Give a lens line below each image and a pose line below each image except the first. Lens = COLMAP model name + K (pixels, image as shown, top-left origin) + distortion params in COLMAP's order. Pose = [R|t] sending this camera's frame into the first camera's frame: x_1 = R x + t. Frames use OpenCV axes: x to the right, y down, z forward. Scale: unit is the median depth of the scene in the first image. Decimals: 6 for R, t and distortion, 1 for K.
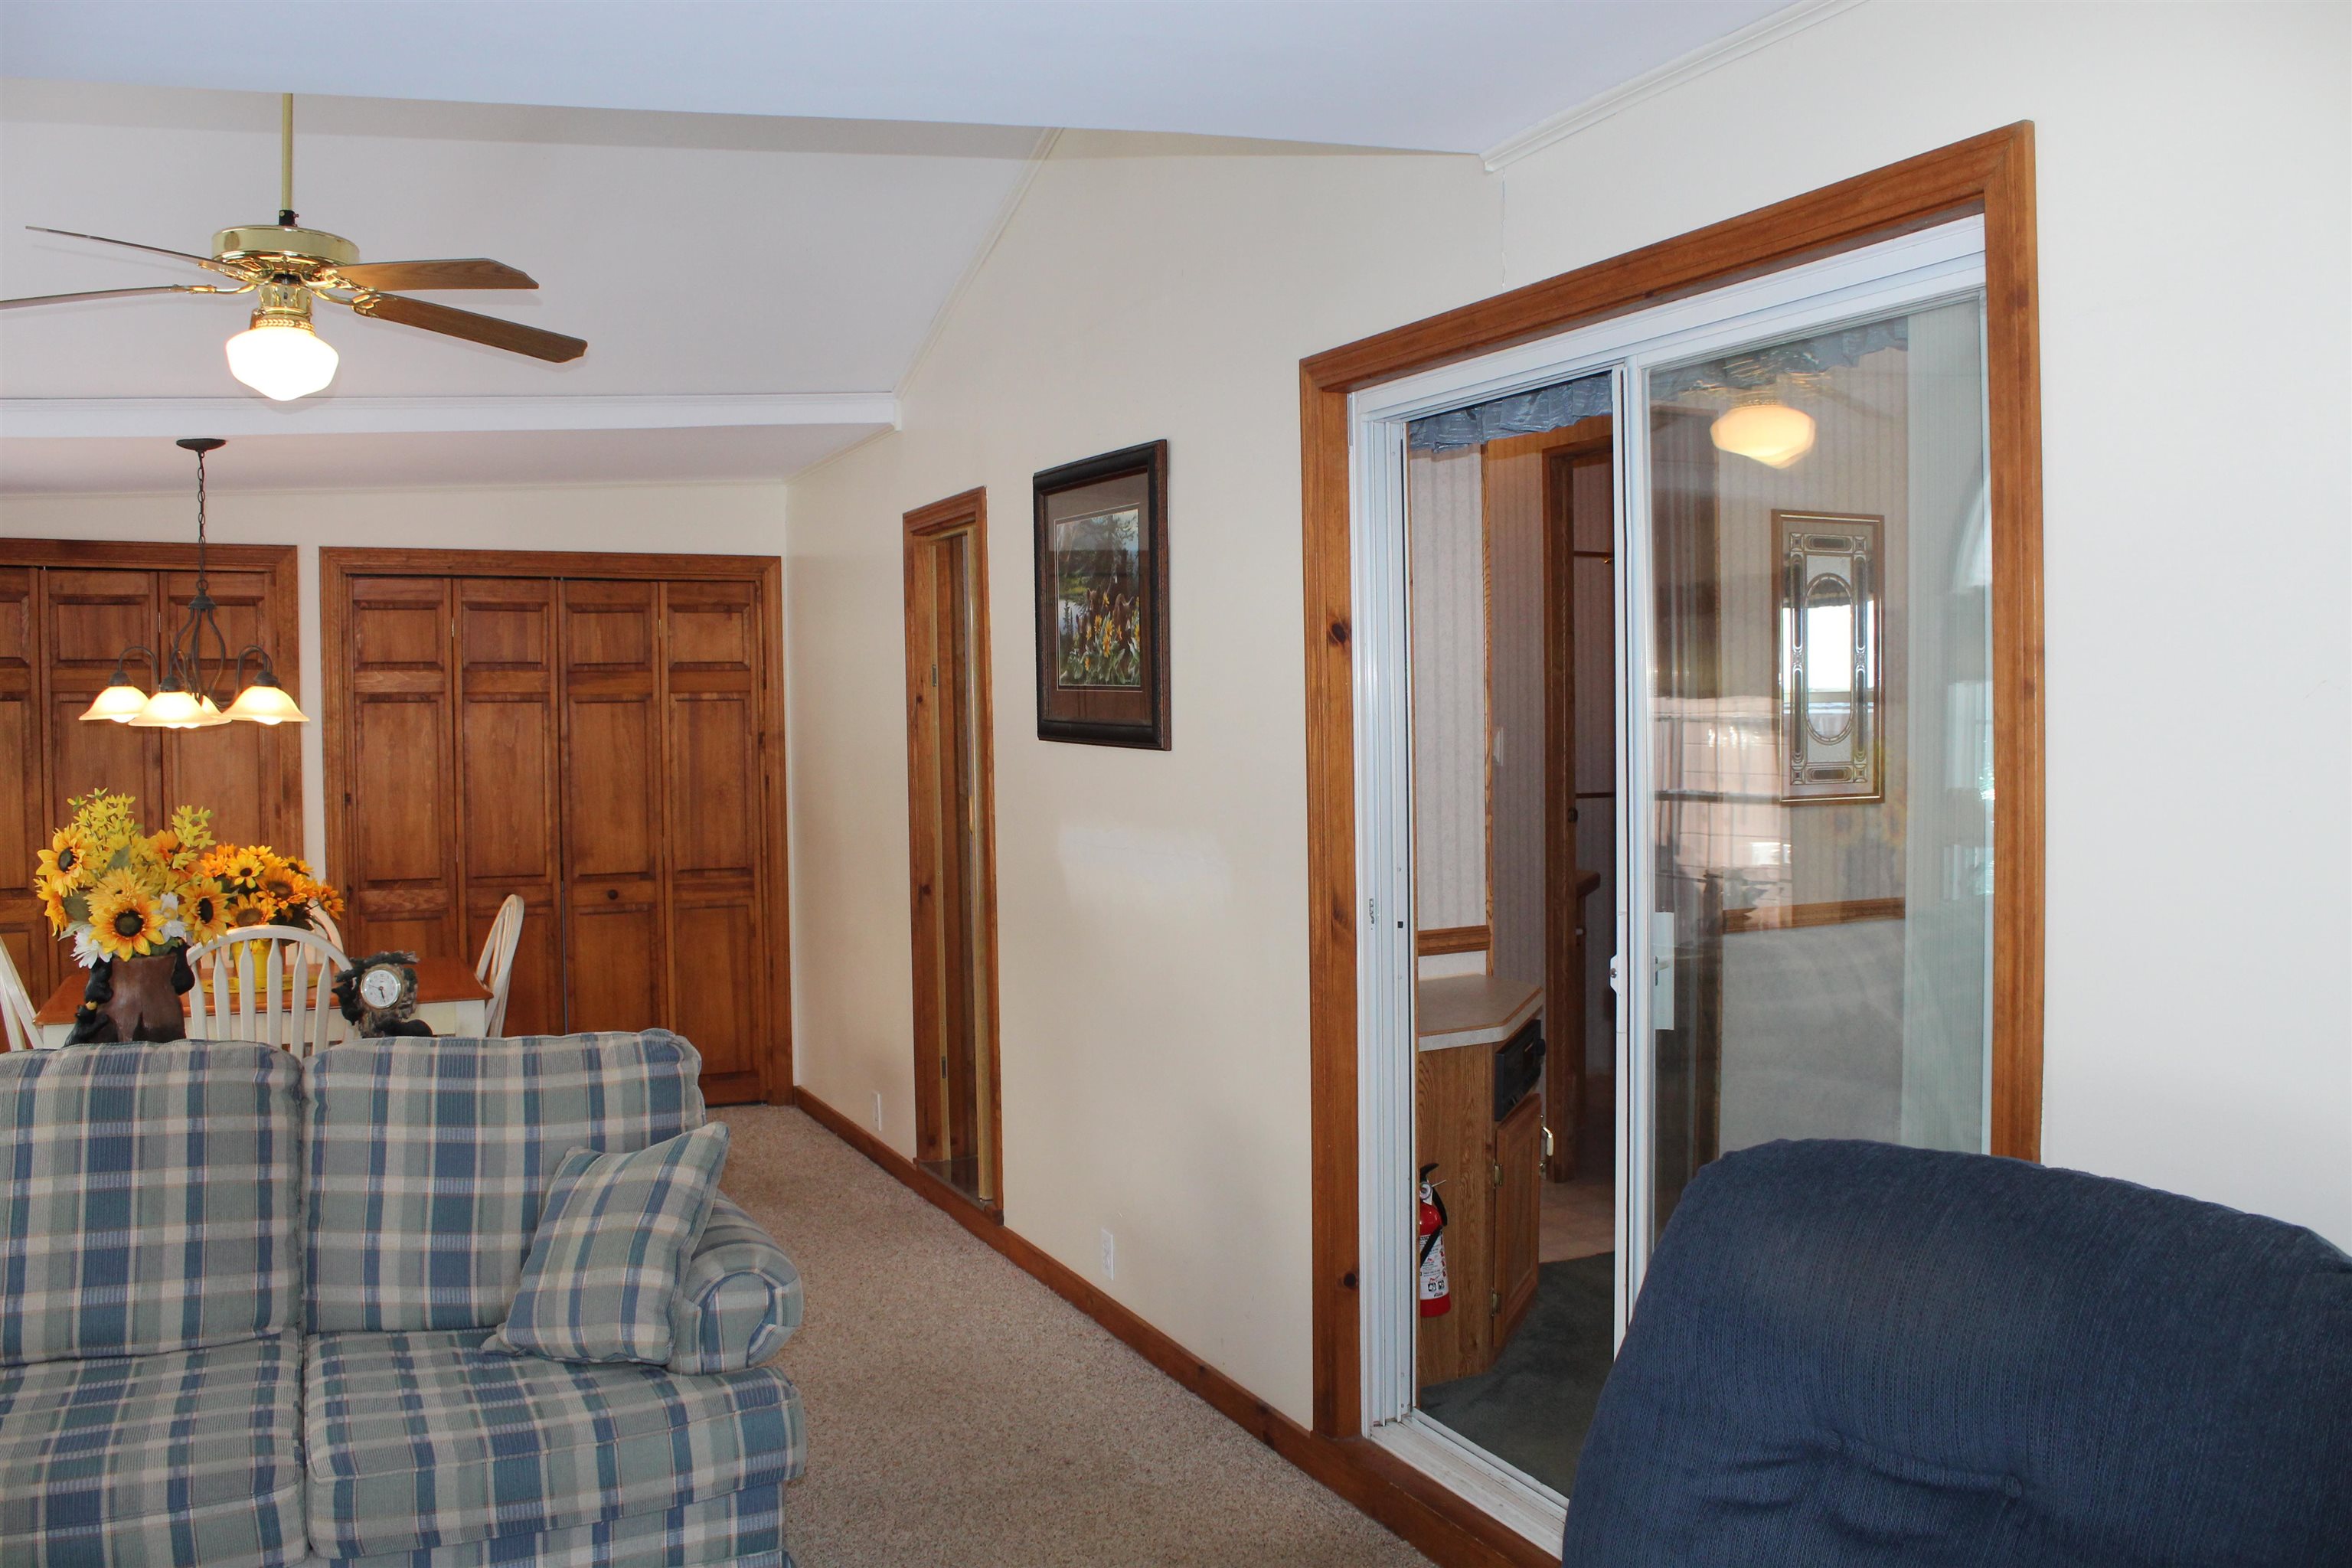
lens RADIAL K [[1947.0, 0, 1173.6], [0, 1947.0, 777.5], [0, 0, 1]] dist [-0.171634, 0.153610]
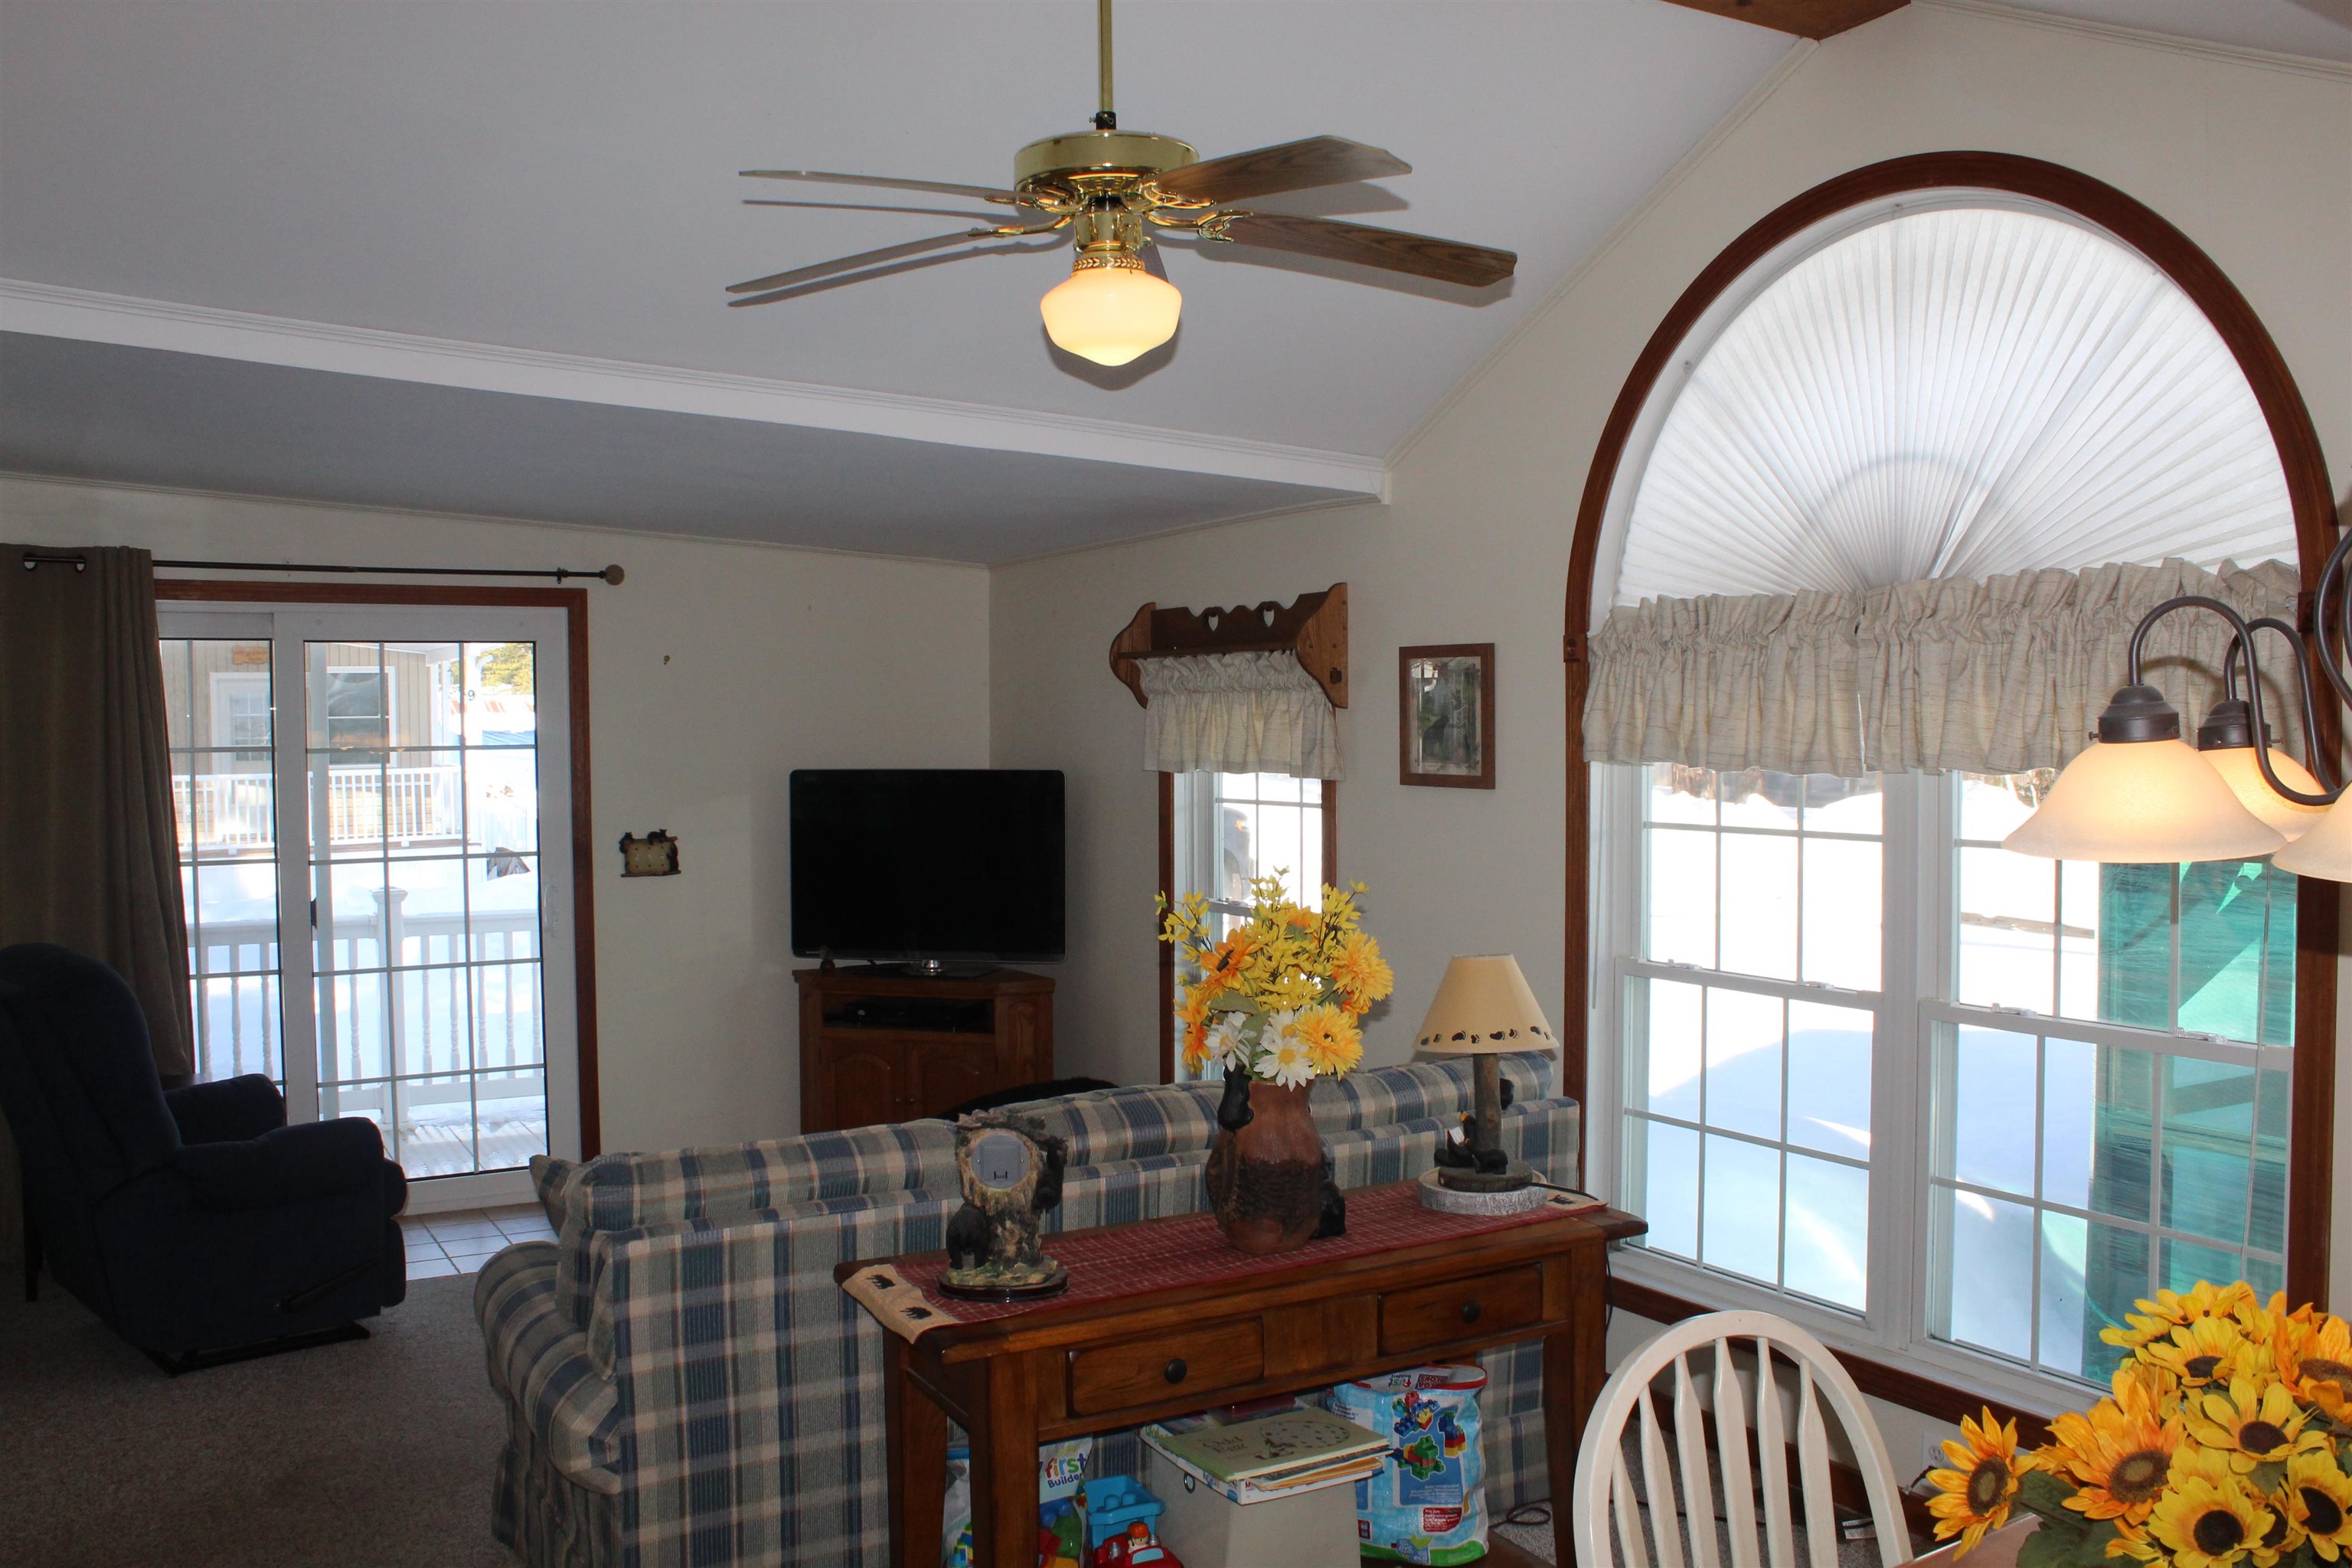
lens RADIAL K [[1950.6, 0, 1174.7], [0, 1950.6, 771.0], [0, 0, 1]] dist [-0.172737, 0.153578]
pose [[-0.994851, 0.021373, -0.099072, -0.263965], [0.014984, 0.997787, 0.064786, -0.056444], [0.100237, 0.062968, -0.992969, 1.120653]]
